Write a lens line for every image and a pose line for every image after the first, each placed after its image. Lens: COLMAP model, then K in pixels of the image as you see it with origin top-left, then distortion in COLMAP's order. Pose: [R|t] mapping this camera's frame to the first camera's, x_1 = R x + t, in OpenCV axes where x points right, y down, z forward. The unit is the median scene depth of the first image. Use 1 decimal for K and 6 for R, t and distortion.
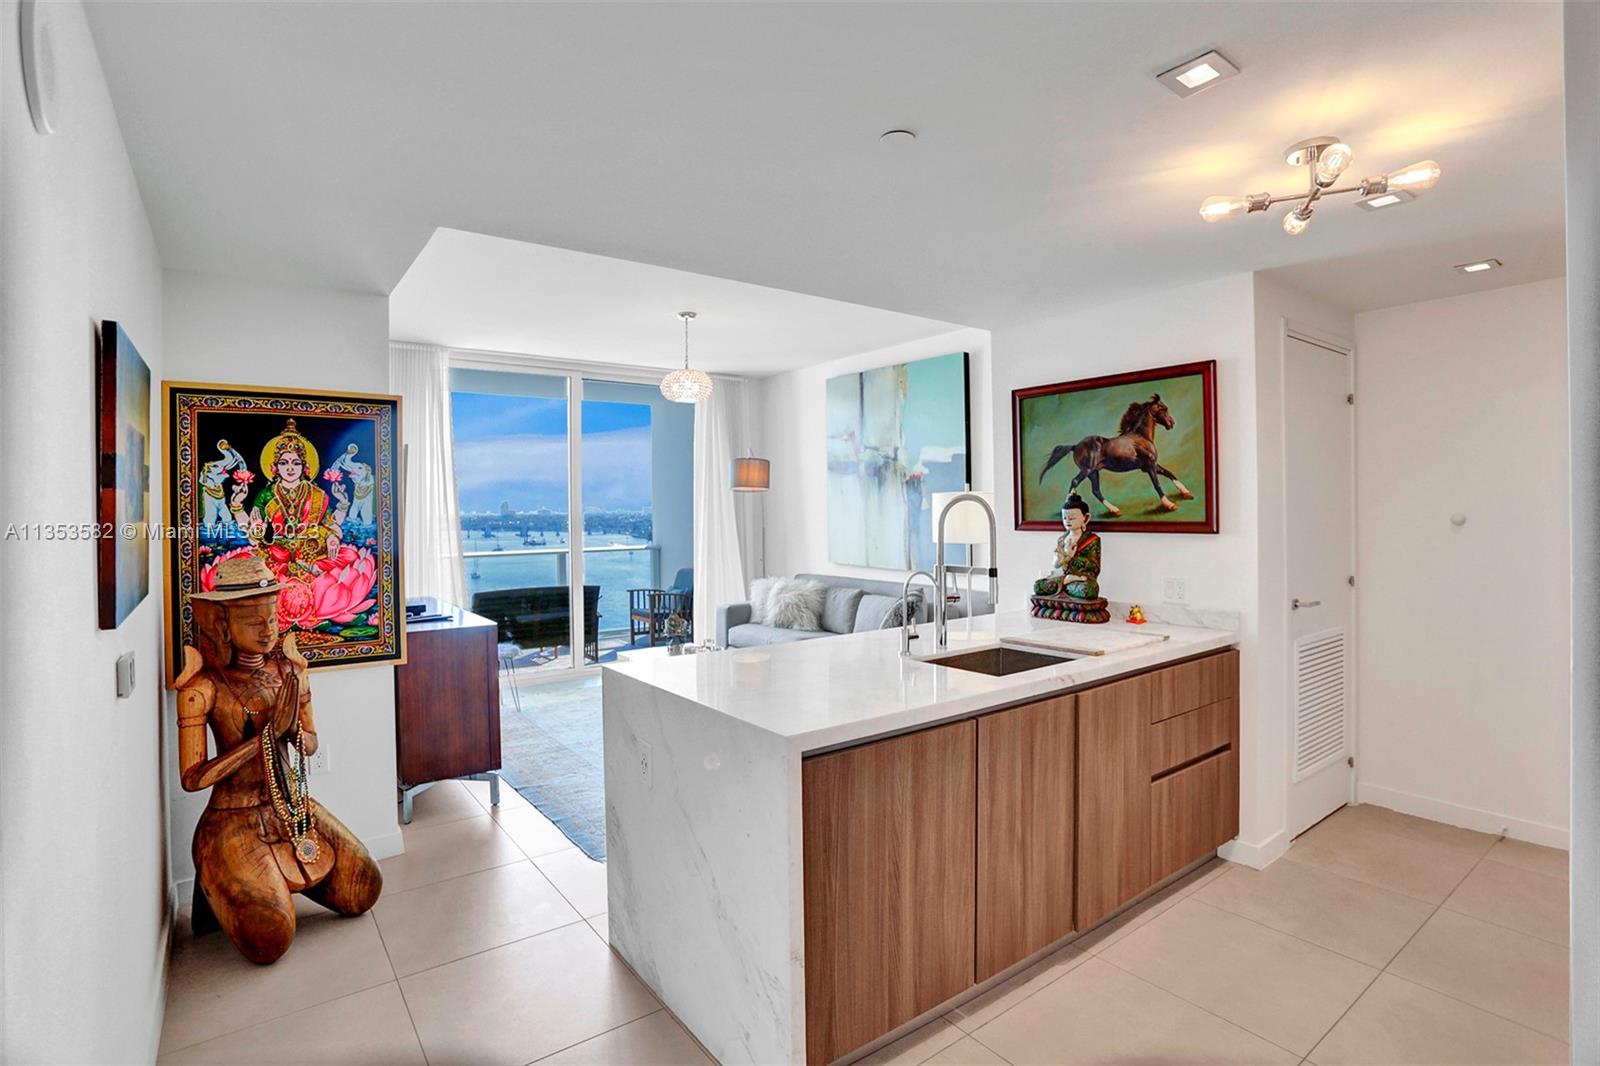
lens RADIAL K [[821.0, 0, 848.9], [0, 821.0, 509.4], [0, 0, 1]] dist [-0.070251, 0.026627]
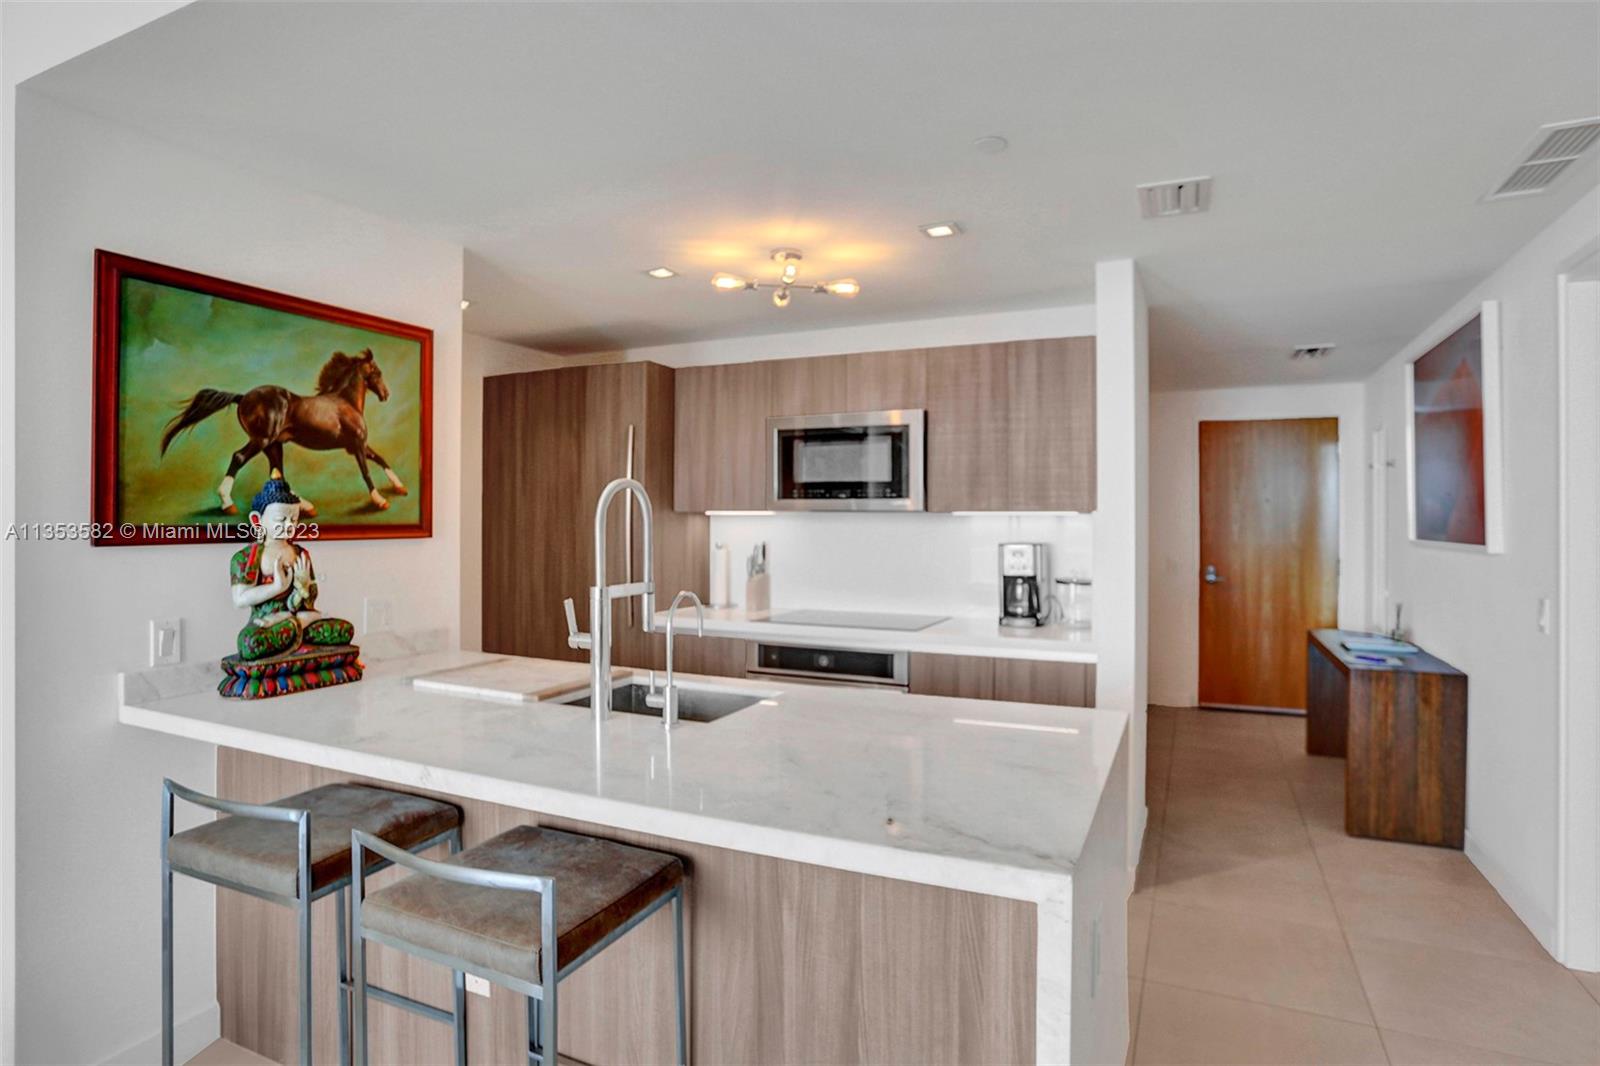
lens RADIAL K [[894.0, 0, 789.0], [0, 894.0, 511.7], [0, 0, 1]] dist [-0.074620, 0.006989]
pose [[-0.426969, 0.015593, 0.904132, -0.506900], [0.001120, 0.999860, -0.016715, 0.017933], [-0.904266, -0.006124, -0.426926, 1.022213]]
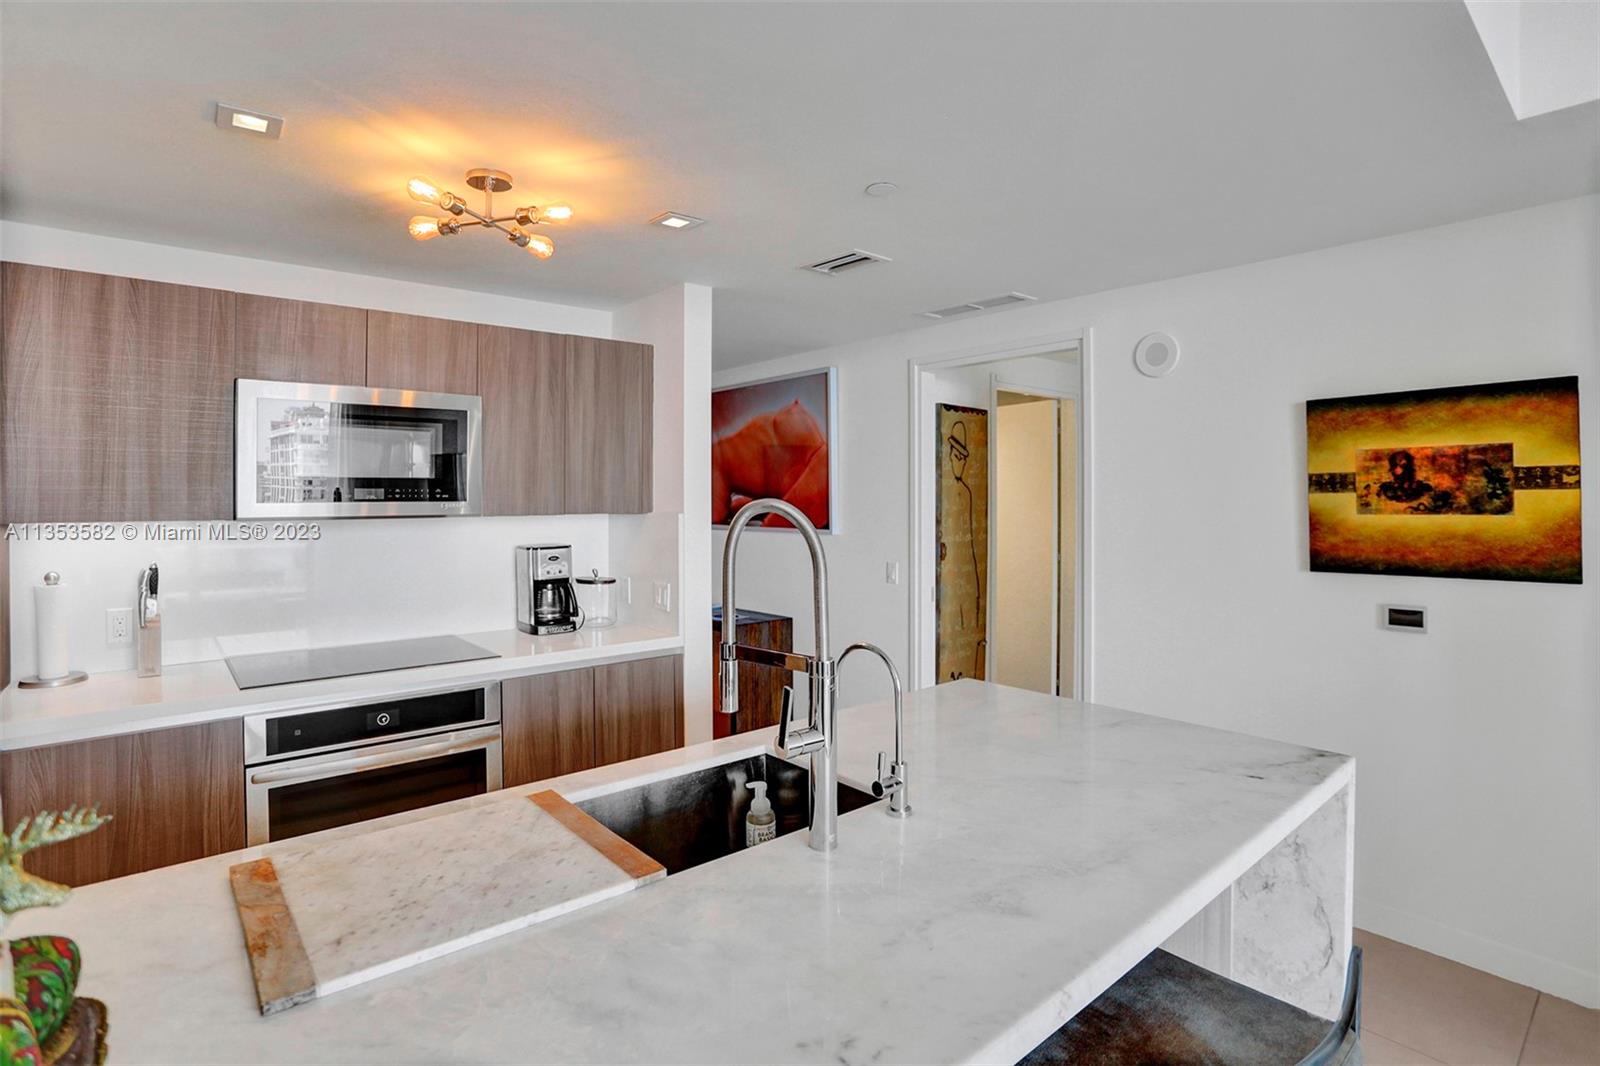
lens RADIAL K [[821.0, 0, 825.7], [0, 821.0, 499.3], [0, 0, 1]] dist [-0.070251, 0.026627]
pose [[-0.999379, 0.014694, -0.032013, 0.094891], [0.014505, 0.999876, 0.006116, -0.018512], [0.032099, 0.005648, -0.999469, 1.271682]]
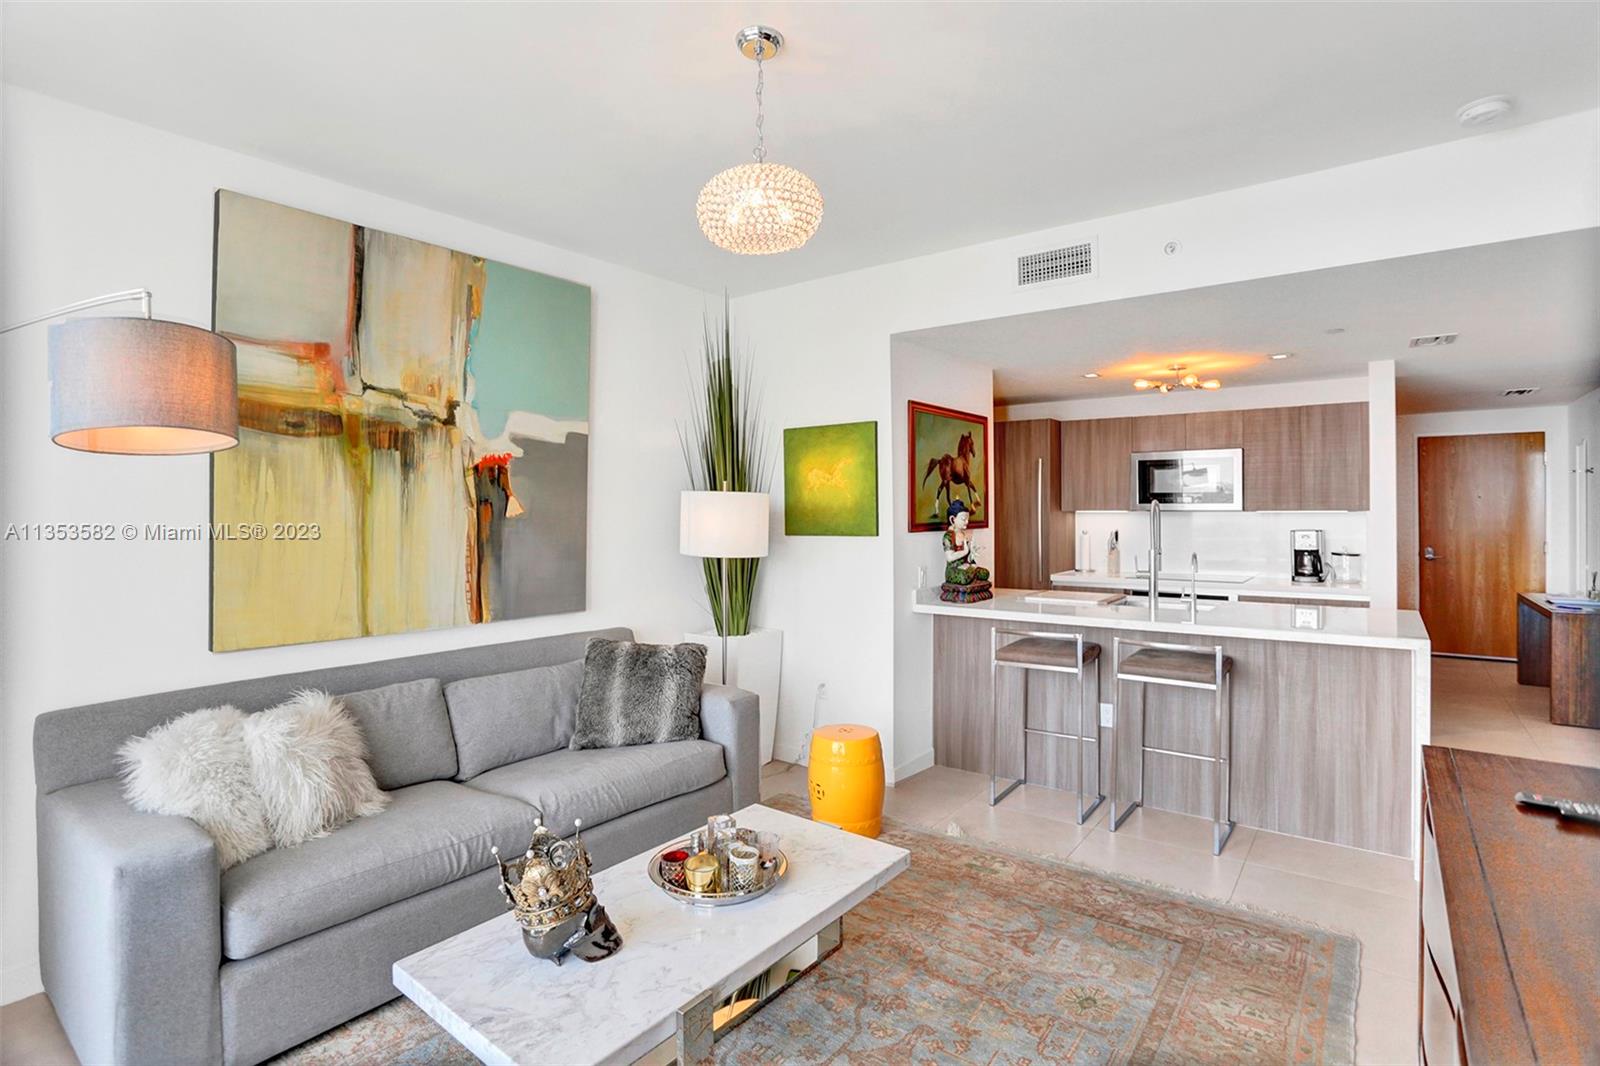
lens RADIAL K [[821.0, 0, 764.9], [0, 821.0, 504.3], [0, 0, 1]] dist [-0.070251, 0.026627]
pose [[-0.214547, 0.016634, 0.976572, -0.964921], [0.006253, 0.999858, -0.015657, 0.005566], [-0.976694, 0.002748, -0.214621, 1.704595]]
